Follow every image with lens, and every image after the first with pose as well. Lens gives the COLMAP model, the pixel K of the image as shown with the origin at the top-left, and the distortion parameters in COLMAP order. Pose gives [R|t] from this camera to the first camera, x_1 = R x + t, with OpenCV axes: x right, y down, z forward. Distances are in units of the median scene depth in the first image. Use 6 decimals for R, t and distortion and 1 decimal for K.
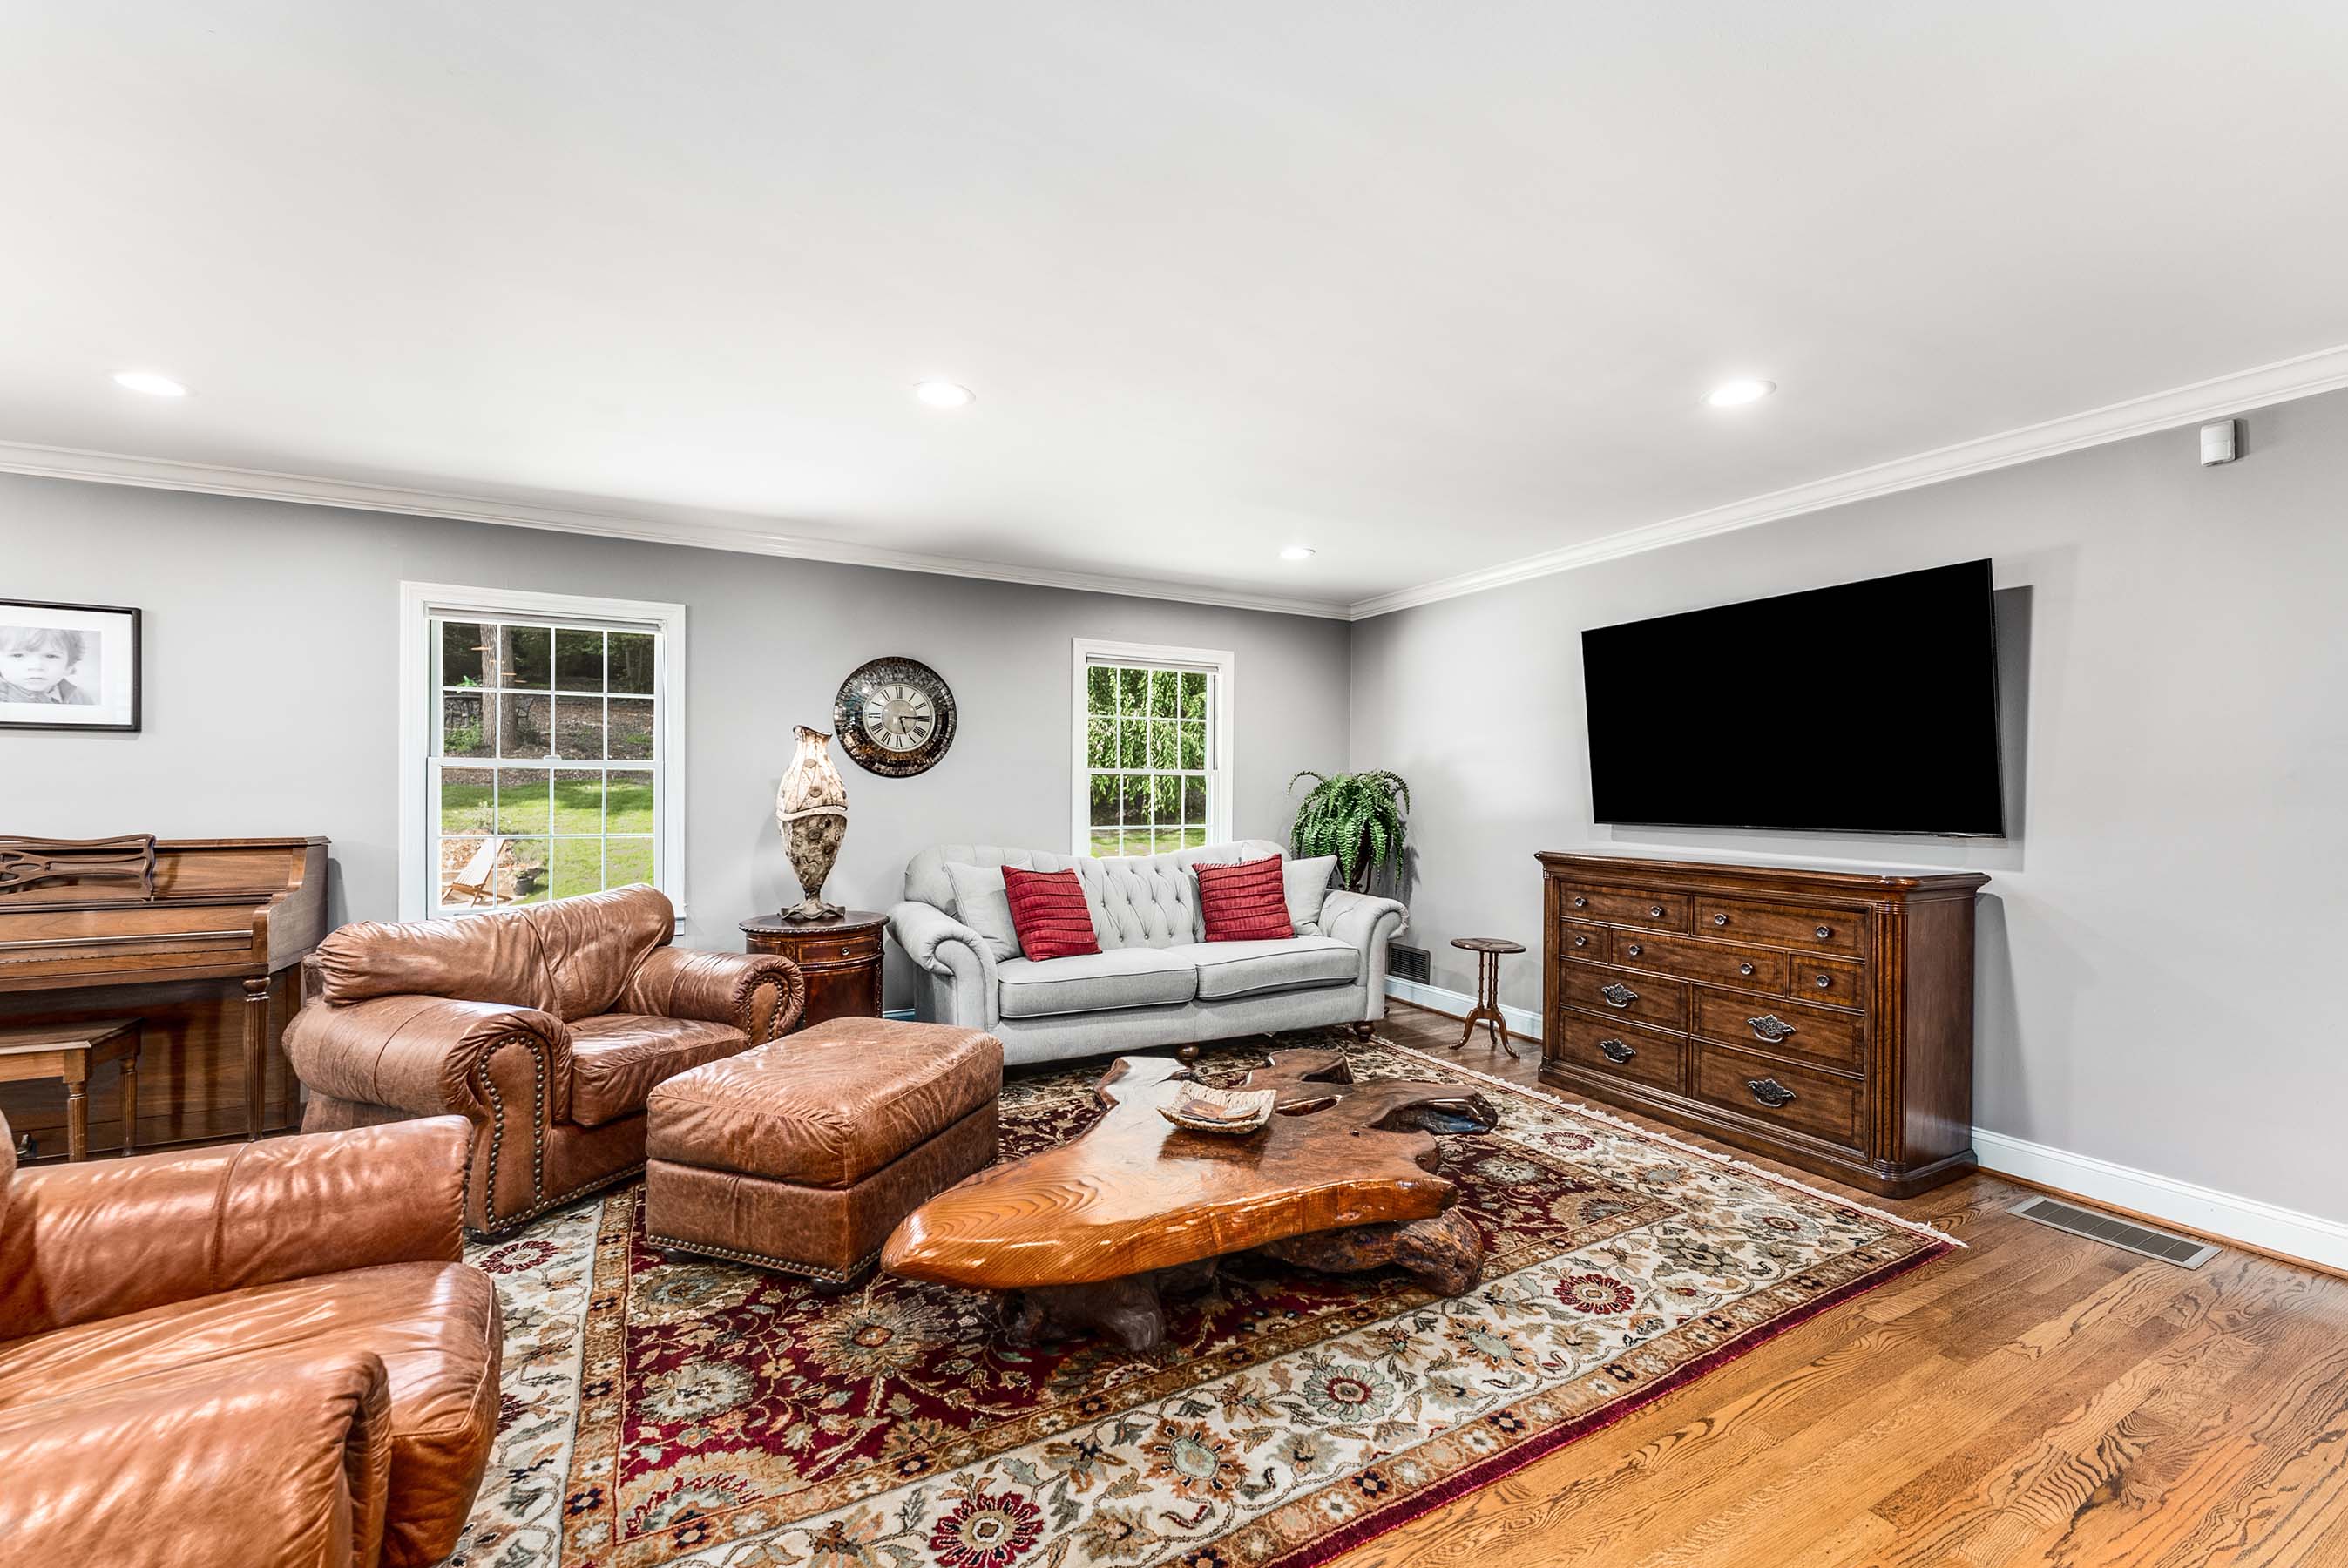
lens RADIAL K [[954.0, 0, 1171.6], [0, 954.0, 790.5], [0, 0, 1]] dist [-0.004324, 0.000079]
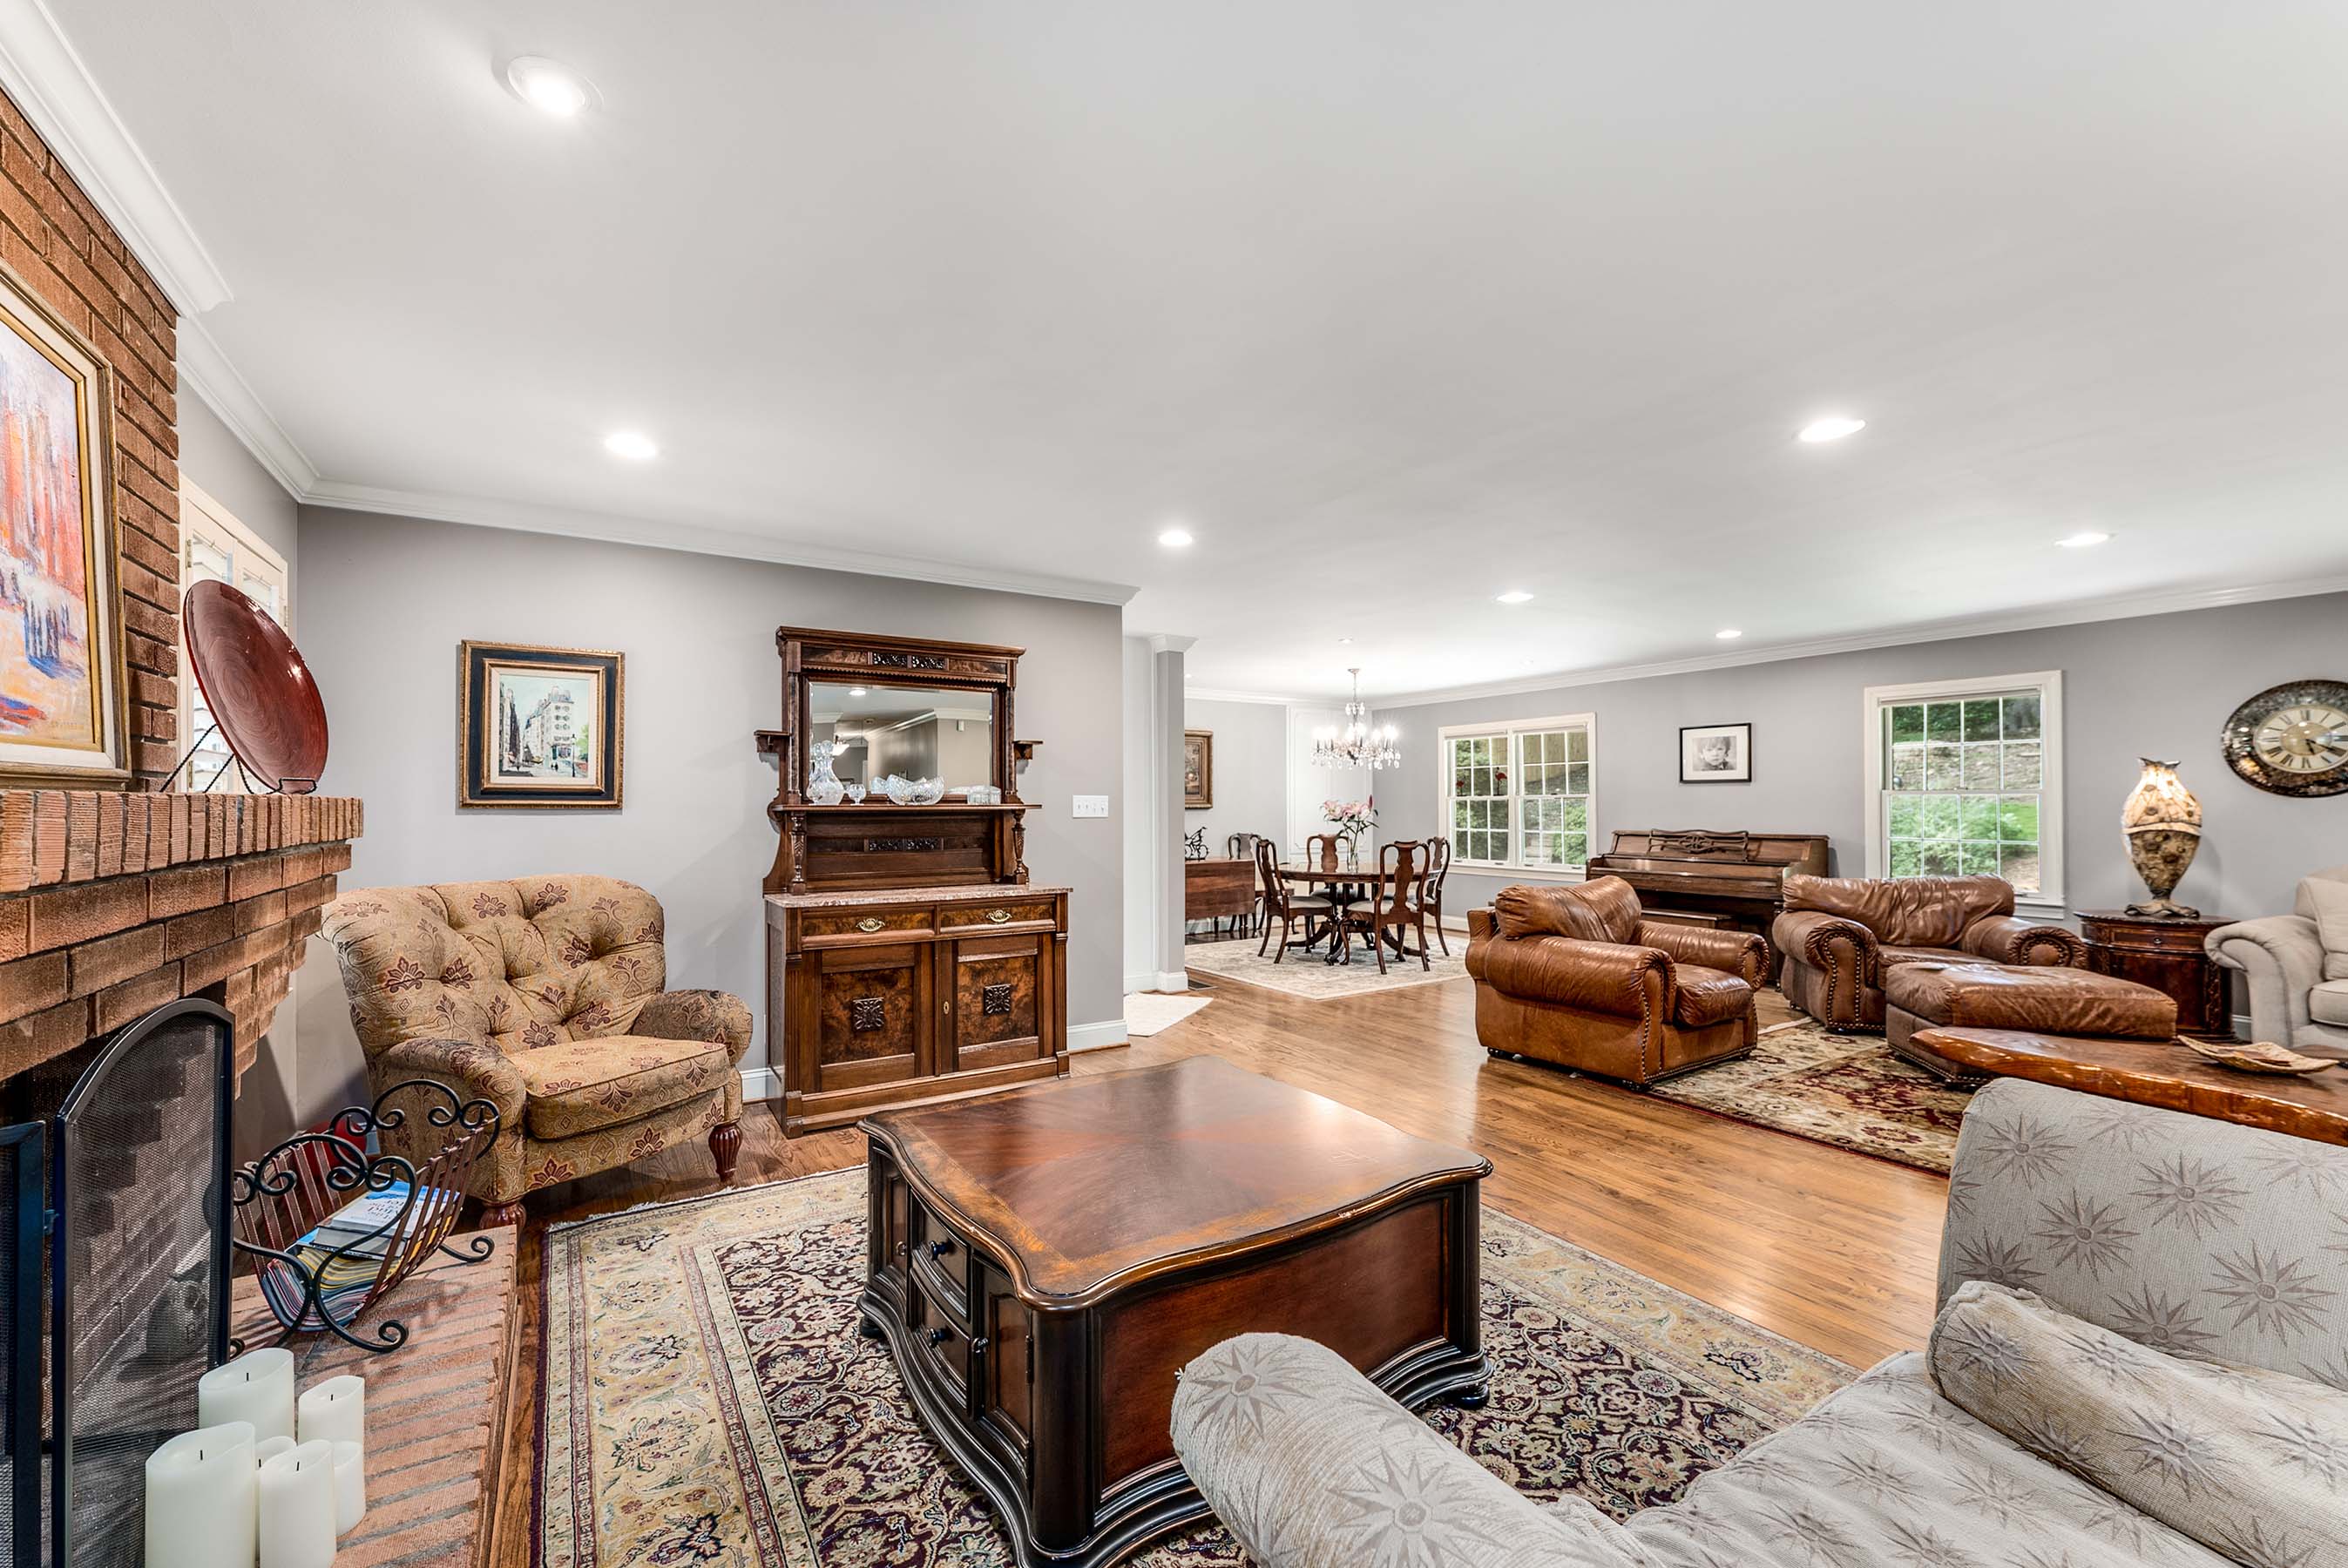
lens RADIAL K [[954.2, 0, 1171.4], [0, 954.2, 798.7], [0, 0, 1]] dist [0.001009, 0.000325]
pose [[0.064449, -0.013087, -0.997835, 0.950387], [-0.001084, 0.999913, -0.013184, 0.003686], [0.997920, 0.001931, 0.064429, -0.414775]]
